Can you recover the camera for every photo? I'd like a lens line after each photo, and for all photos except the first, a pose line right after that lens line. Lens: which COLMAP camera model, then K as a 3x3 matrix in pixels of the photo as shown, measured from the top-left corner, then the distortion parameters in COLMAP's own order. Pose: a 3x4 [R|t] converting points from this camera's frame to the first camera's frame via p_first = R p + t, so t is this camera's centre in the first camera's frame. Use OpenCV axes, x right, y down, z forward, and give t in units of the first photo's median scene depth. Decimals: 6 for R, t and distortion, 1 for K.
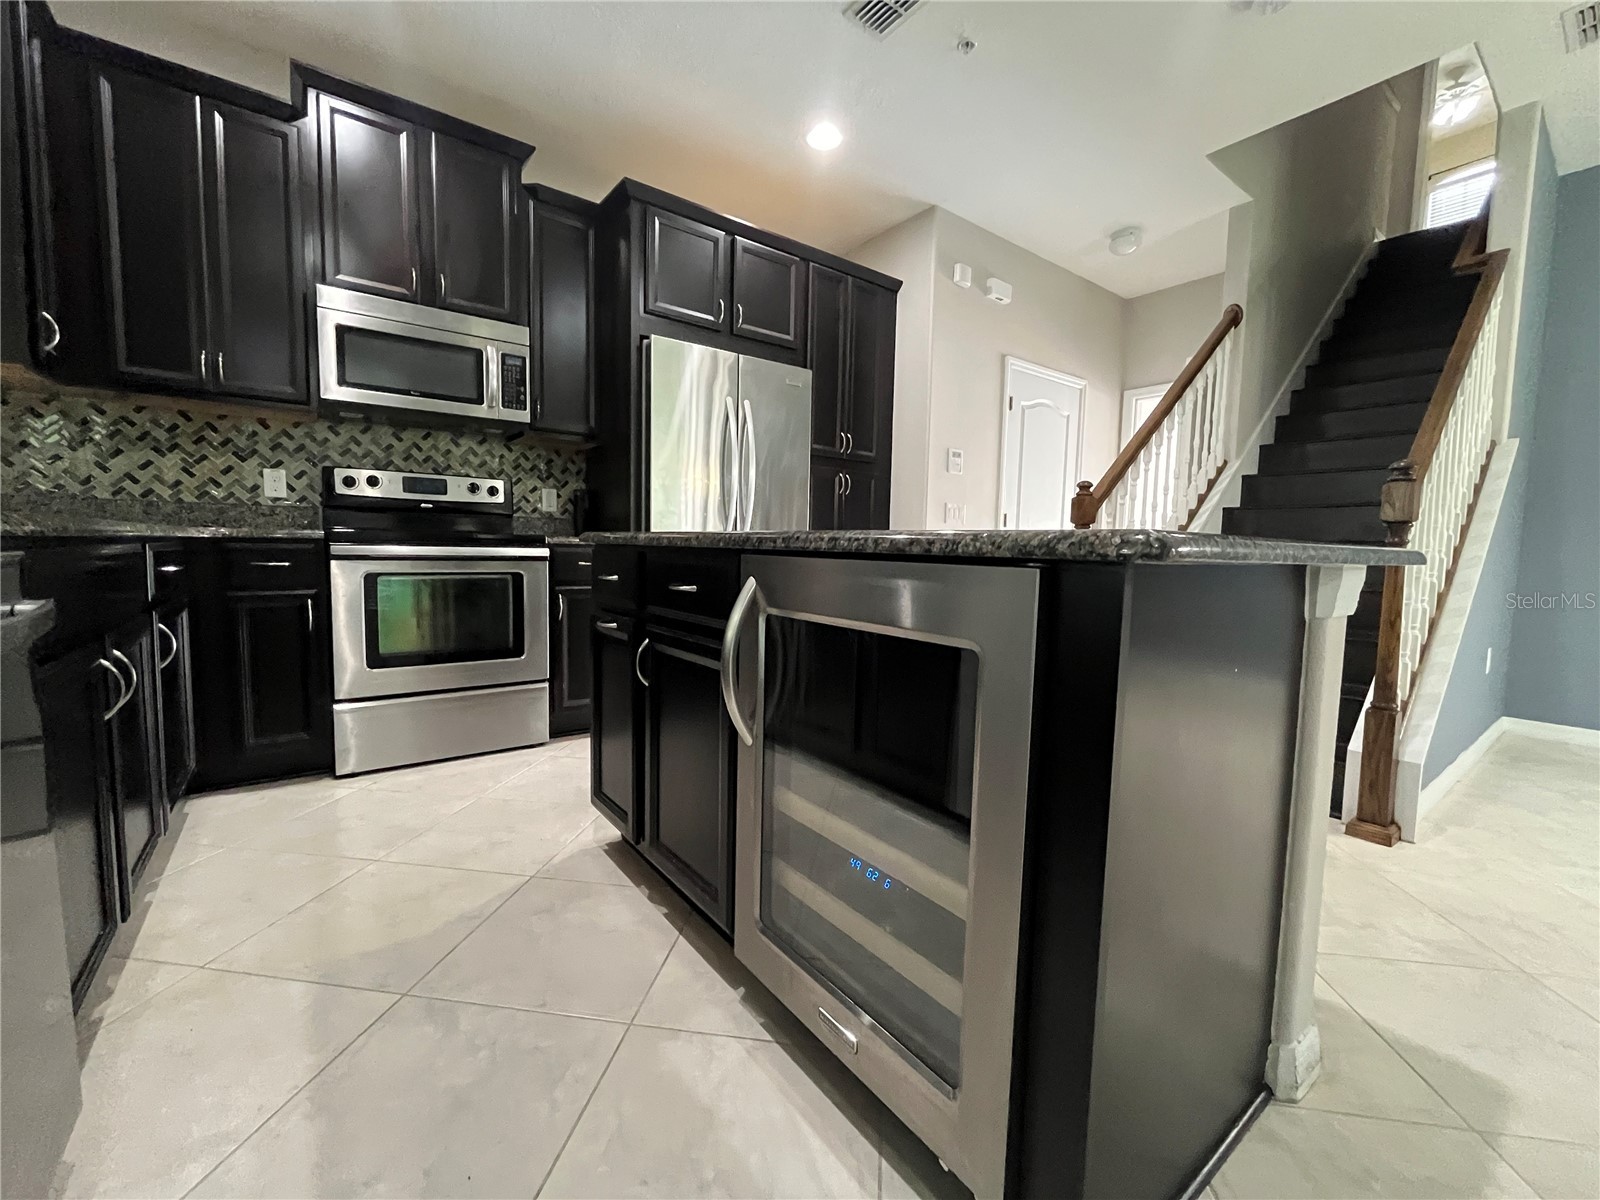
lens RADIAL K [[654.1, 0, 797.4], [0, 654.1, 595.5], [0, 0, 1]] dist [-0.001125, 0.000019]
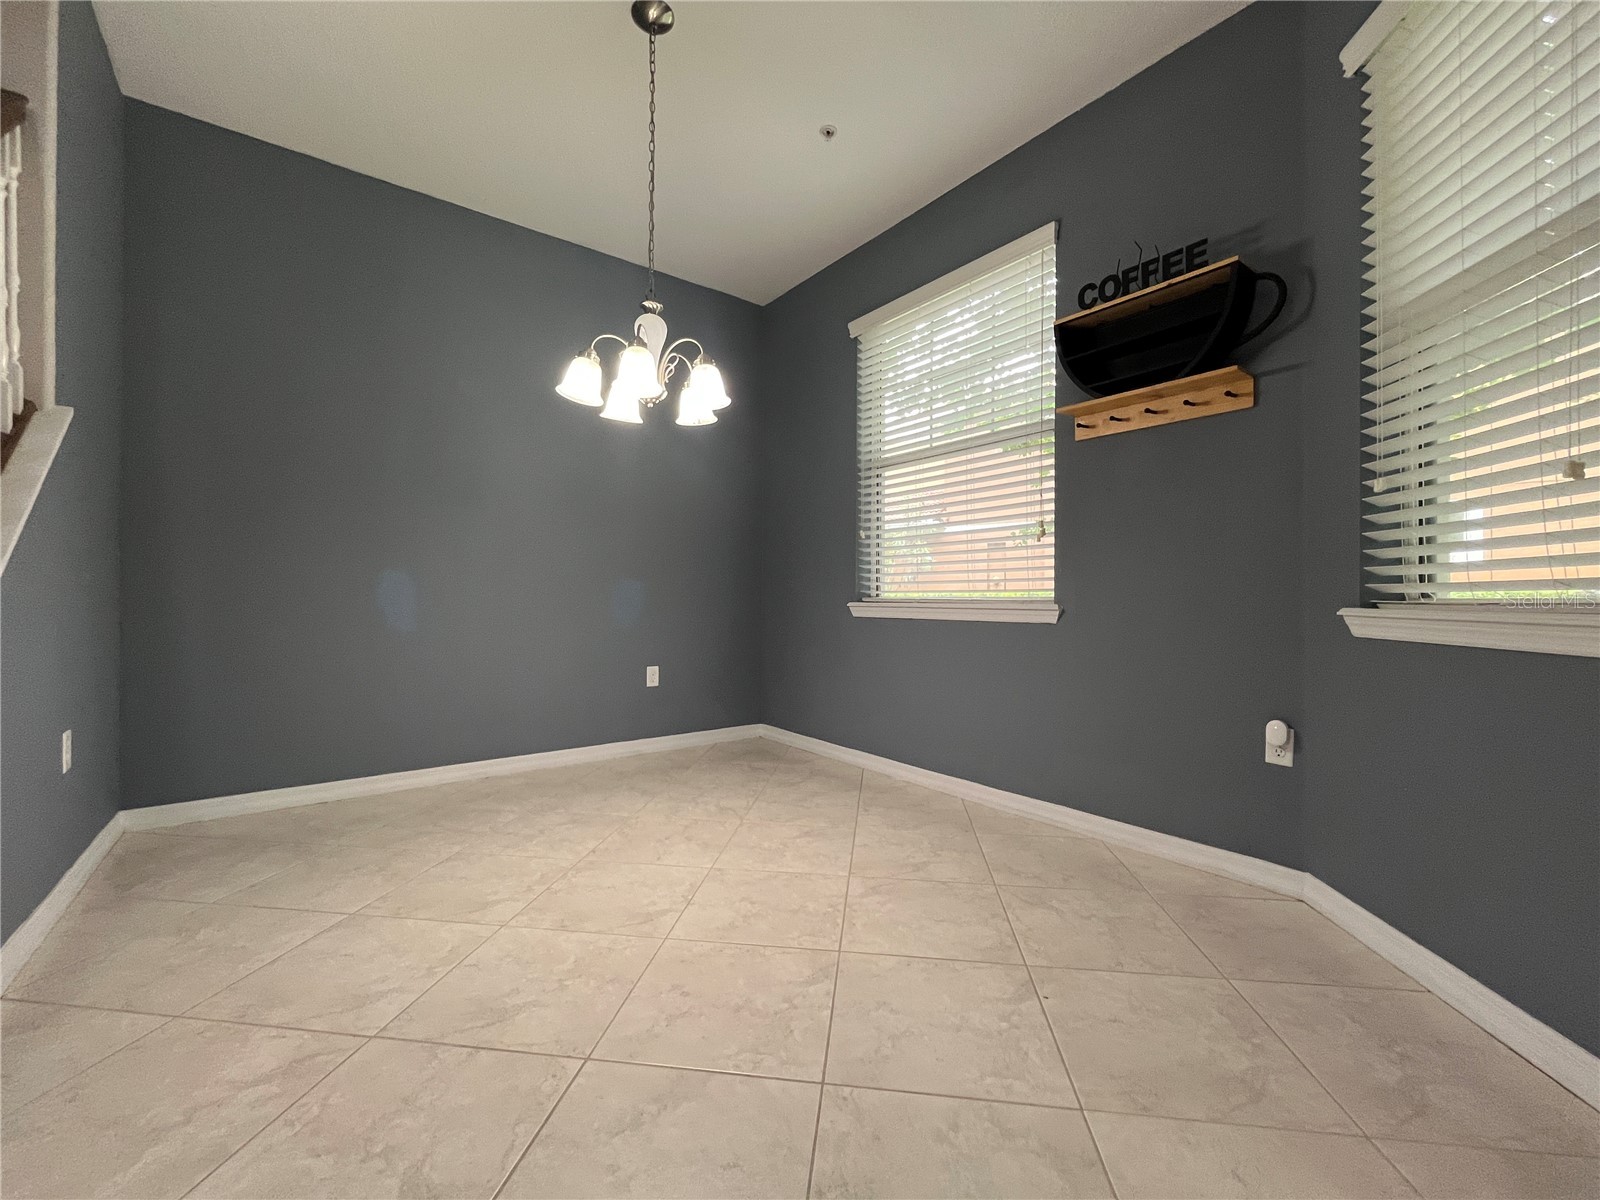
lens RADIAL K [[649.8, 0, 800.3], [0, 649.8, 595.4], [0, 0, 1]] dist [-0.002285, 0.000047]
pose [[-0.003319, -0.014571, 0.999888, 0.466407], [0.076070, 0.996993, 0.014781, -0.008059], [-0.997097, 0.076111, -0.002201, 0.300574]]
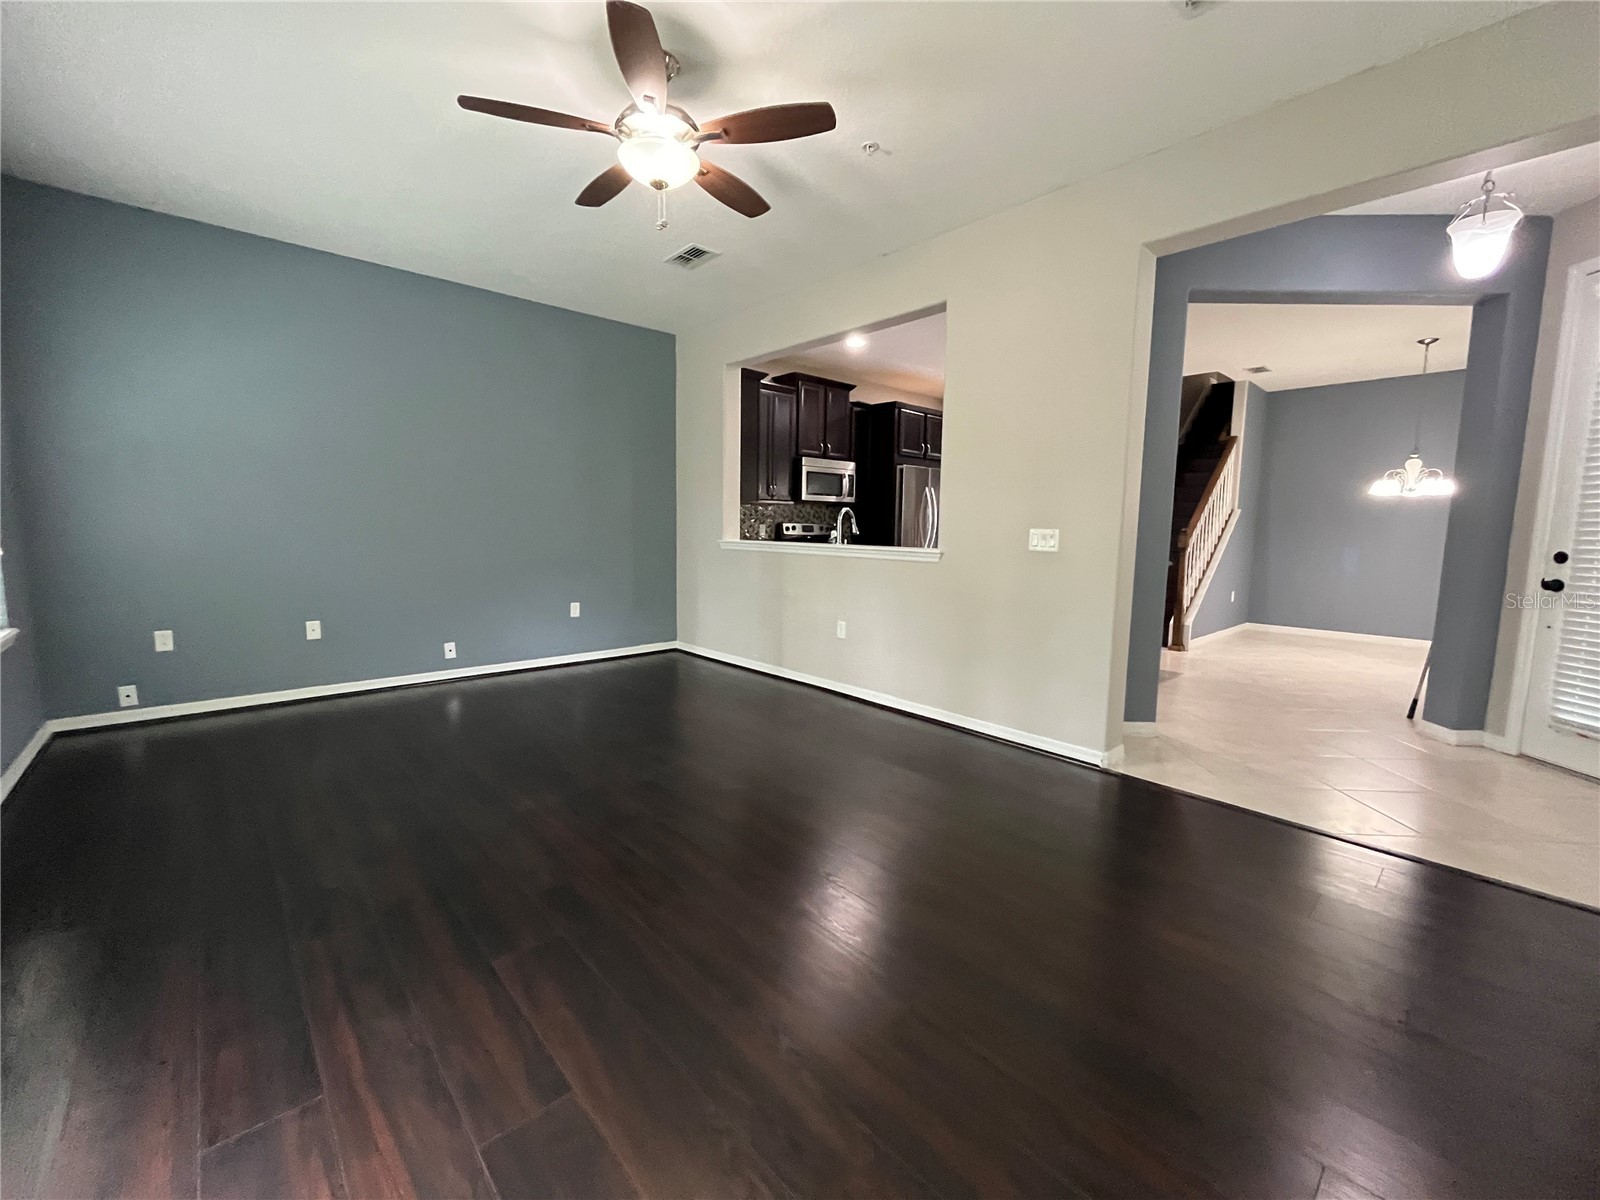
lens RADIAL K [[649.8, 0, 800.3], [0, 649.8, 595.4], [0, 0, 1]] dist [-0.002285, 0.000047]
pose [[0.995357, -0.015362, 0.095023, -0.889297], [0.012047, 0.999302, 0.035366, -0.013746], [-0.095500, -0.034057, 0.994847, -1.421016]]
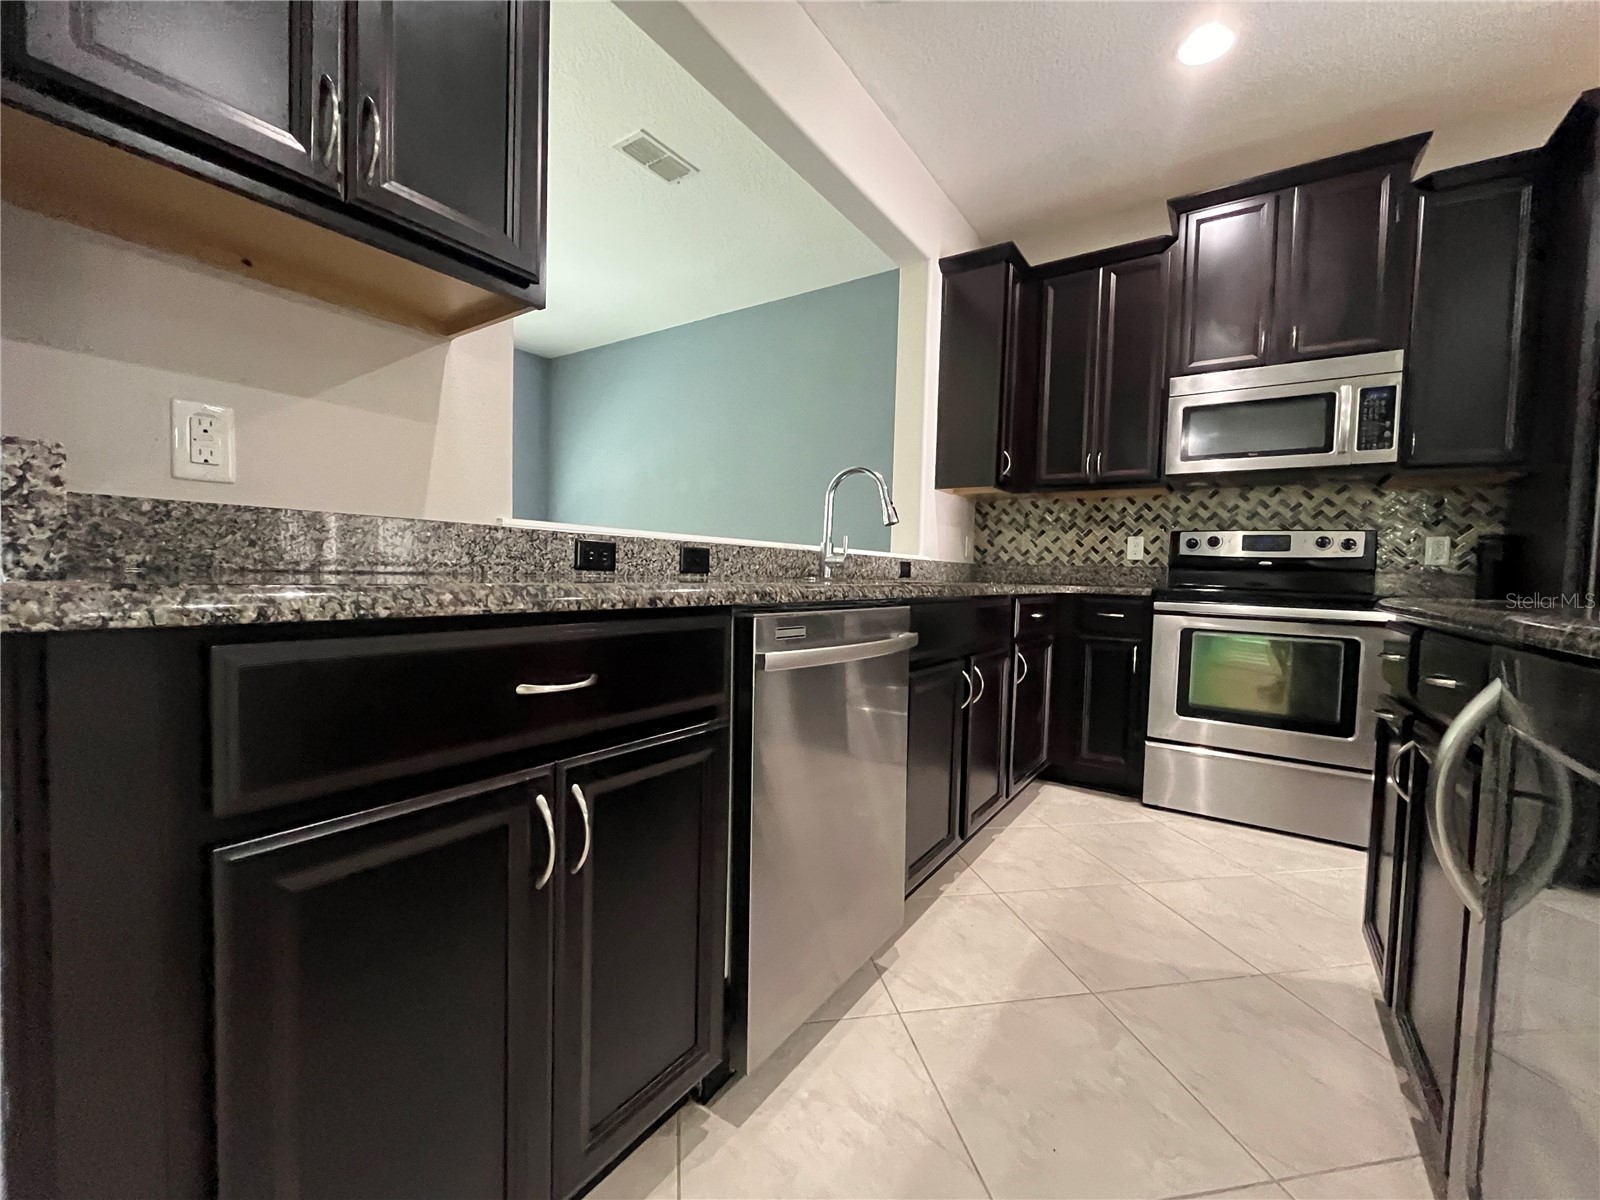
lens RADIAL K [[649.8, 0, 800.3], [0, 649.8, 595.4], [0, 0, 1]] dist [-0.002285, 0.000047]
pose [[0.323139, 0.024087, -0.946045, 0.141366], [-0.094930, 0.995459, -0.007080, -0.017047], [0.941578, 0.092096, 0.323958, 0.032336]]
